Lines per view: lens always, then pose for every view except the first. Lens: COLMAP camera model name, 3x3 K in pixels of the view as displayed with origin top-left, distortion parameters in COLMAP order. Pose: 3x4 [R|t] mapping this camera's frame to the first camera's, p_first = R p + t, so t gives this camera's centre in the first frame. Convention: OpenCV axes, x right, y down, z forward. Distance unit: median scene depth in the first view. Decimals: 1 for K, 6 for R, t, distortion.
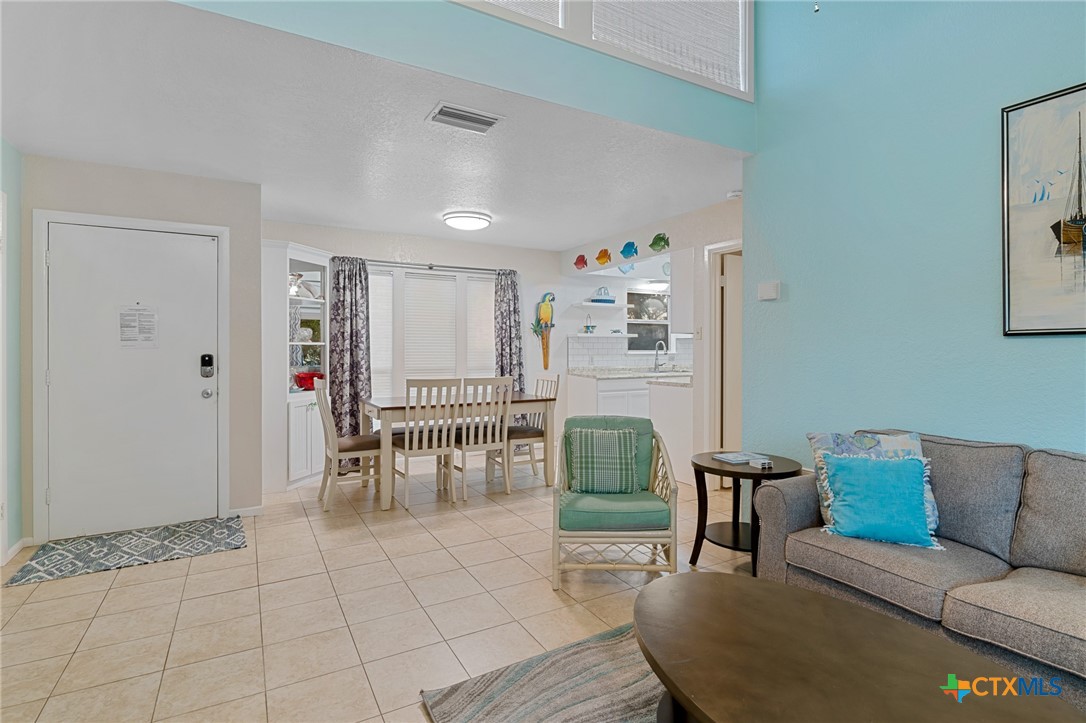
lens RADIAL K [[528.1, 0, 546.3], [0, 528.1, 352.1], [0, 0, 1]] dist [0.001492, 0.000356]
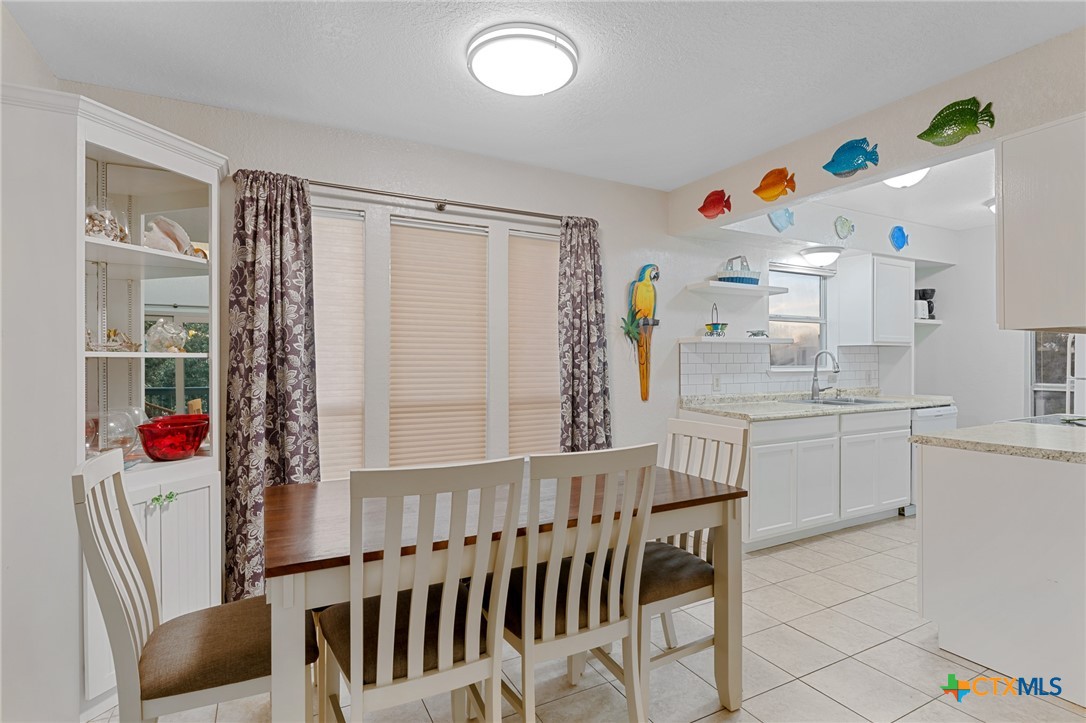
lens RADIAL K [[540.7, 0, 543.0], [0, 540.7, 361.5], [0, 0, 1]] dist [-0.002081, -0.000514]
pose [[0.999179, -0.003929, -0.040315, -0.105770], [0.003559, 0.999951, -0.009248, -0.004827], [0.040349, 0.009097, 0.999144, 0.516559]]
